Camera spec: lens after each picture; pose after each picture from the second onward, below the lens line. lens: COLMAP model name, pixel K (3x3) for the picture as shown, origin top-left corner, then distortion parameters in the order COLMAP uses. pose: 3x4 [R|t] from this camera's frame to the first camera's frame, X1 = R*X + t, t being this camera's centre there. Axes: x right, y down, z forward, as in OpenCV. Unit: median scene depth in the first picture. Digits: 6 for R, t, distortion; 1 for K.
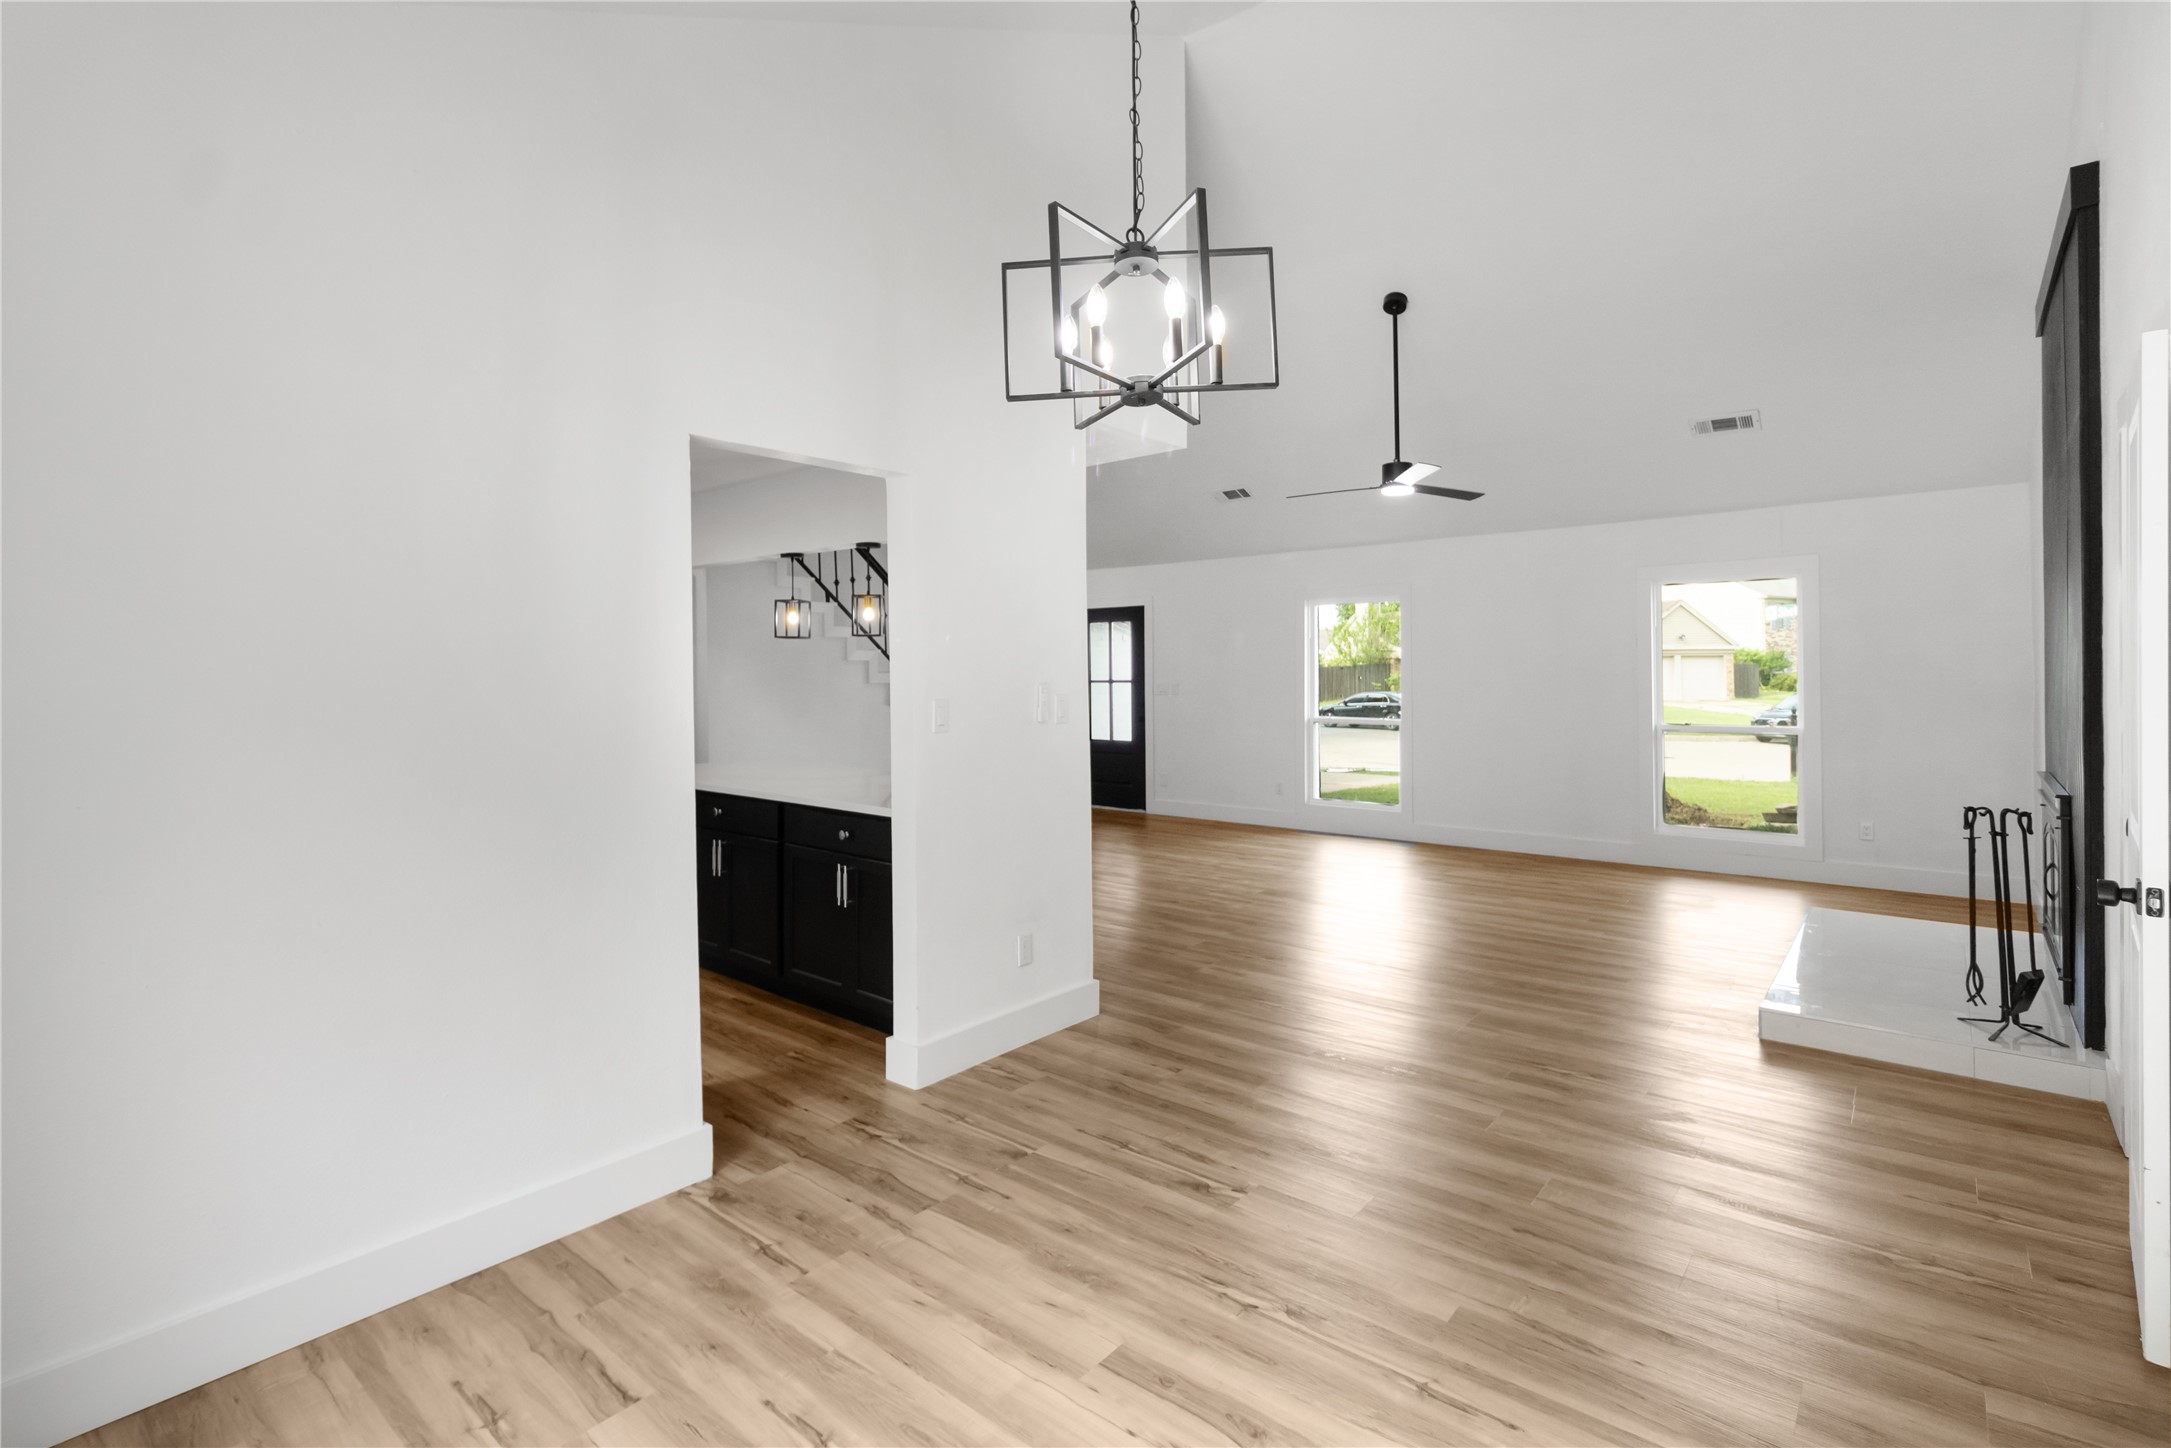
lens RADIAL K [[1026.5, 0, 1077.9], [0, 1026.5, 670.8], [0, 0, 1]] dist [0.001156, -0.000011]
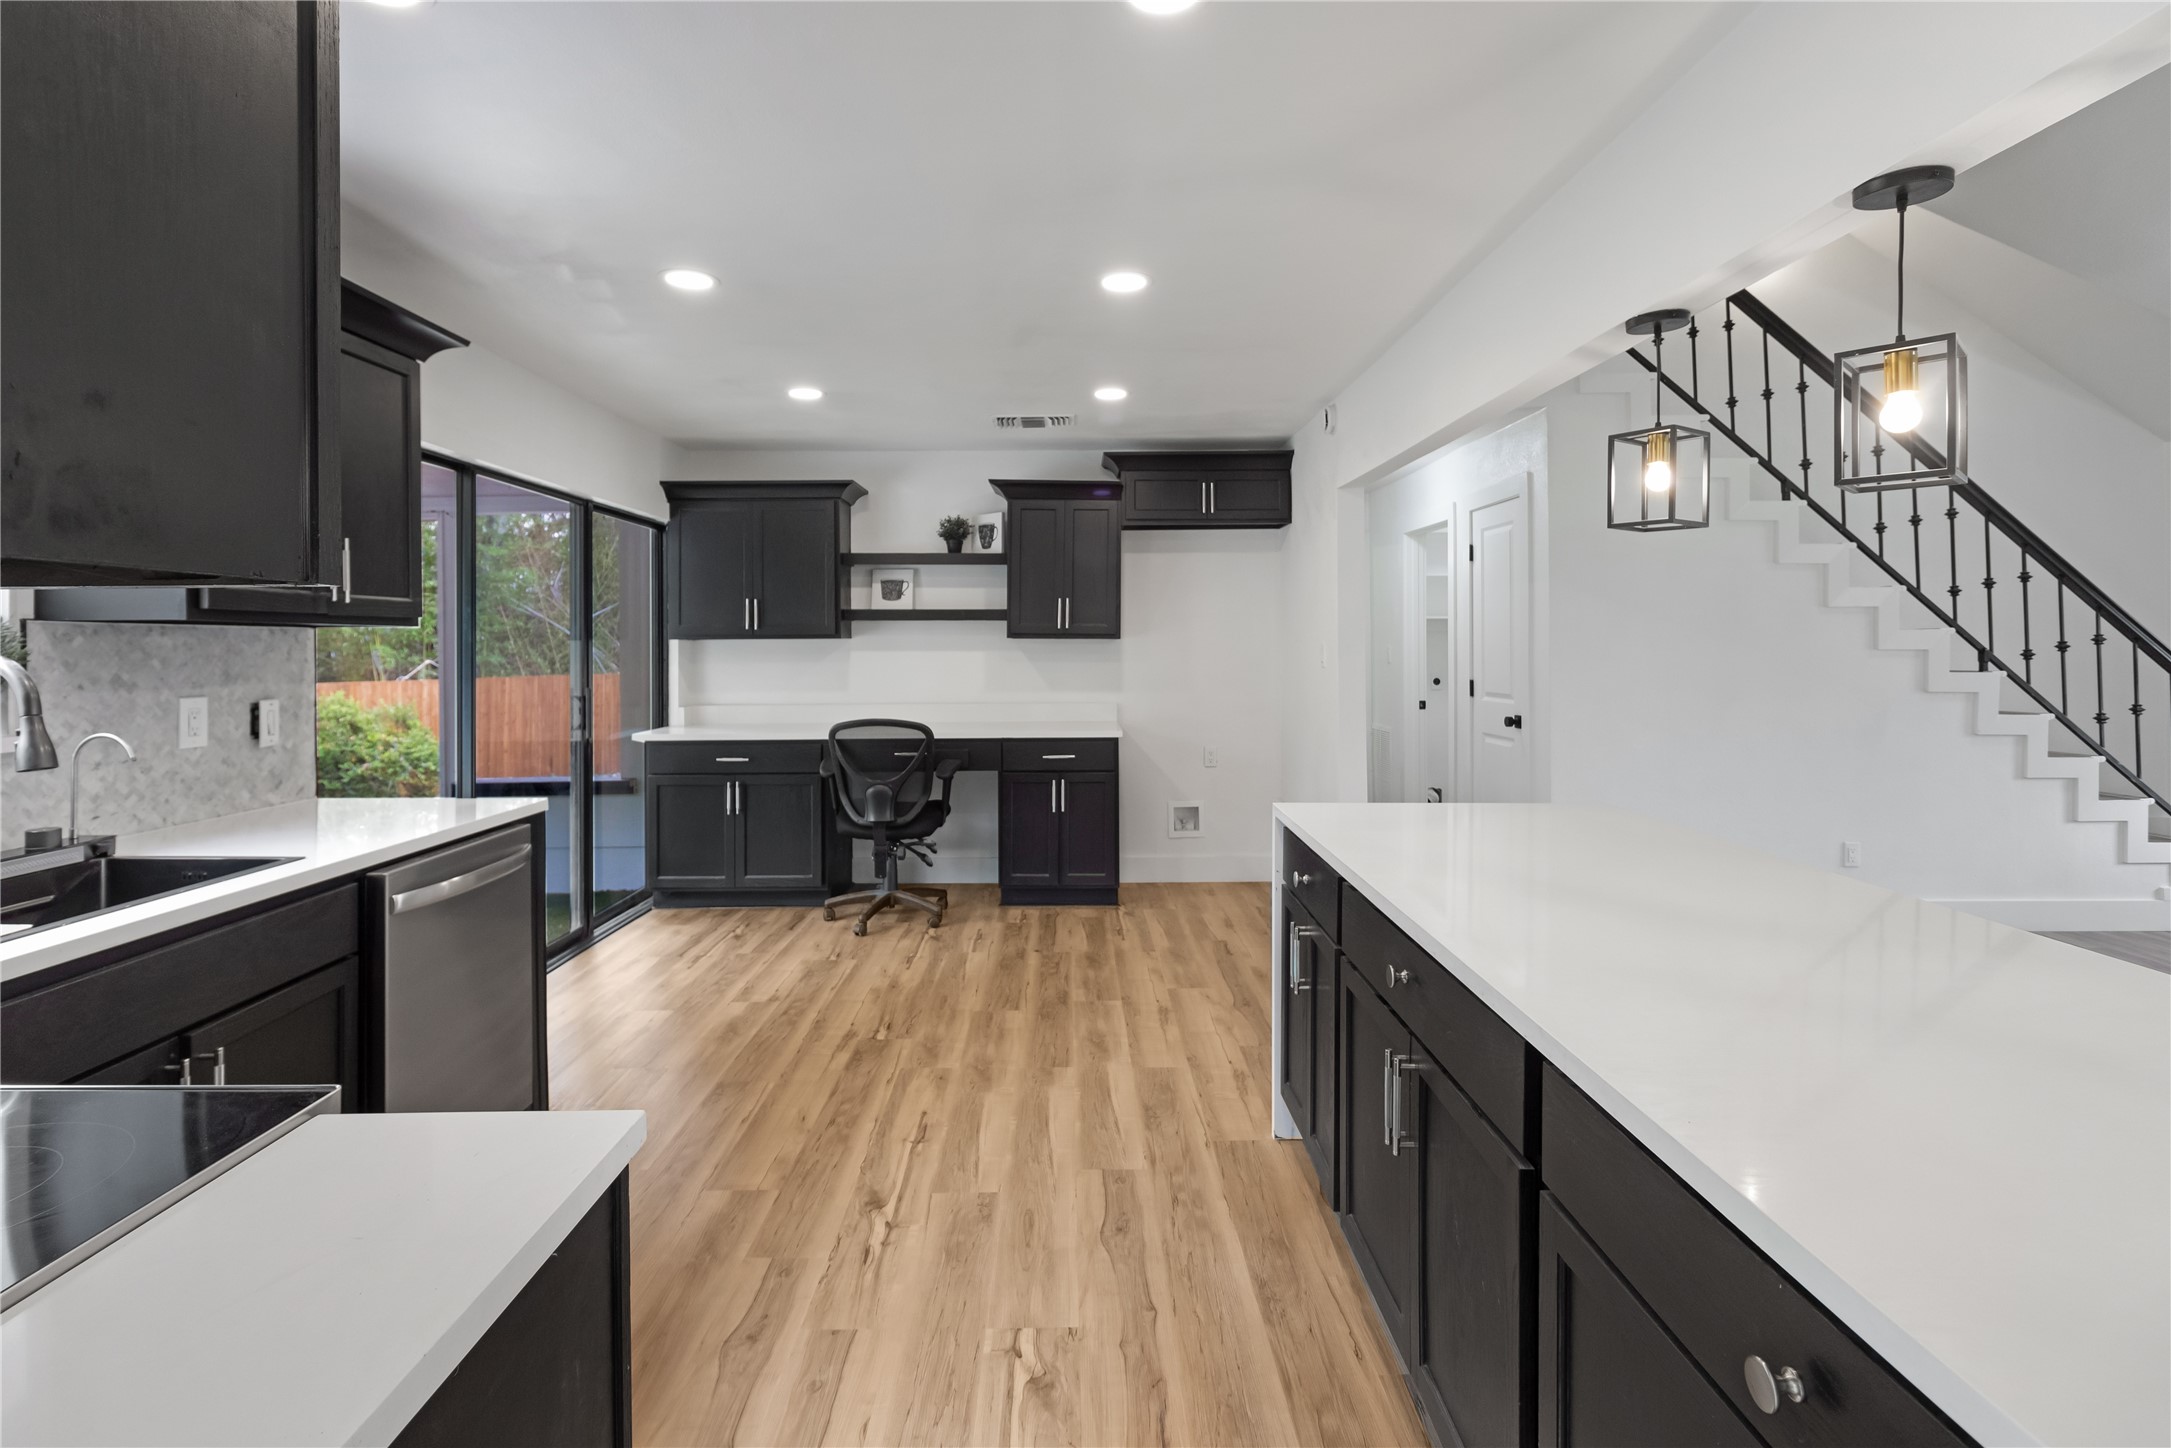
lens RADIAL K [[1021.9, 0, 1079.0], [0, 1021.9, 638.6], [0, 0, 1]] dist [0.004098, -0.000043]
pose [[0.654372, 0.001763, -0.756171, -0.076358], [-0.002005, 0.999998, 0.000597, 0.007461], [0.756170, 0.001126, 0.654374, 0.353987]]
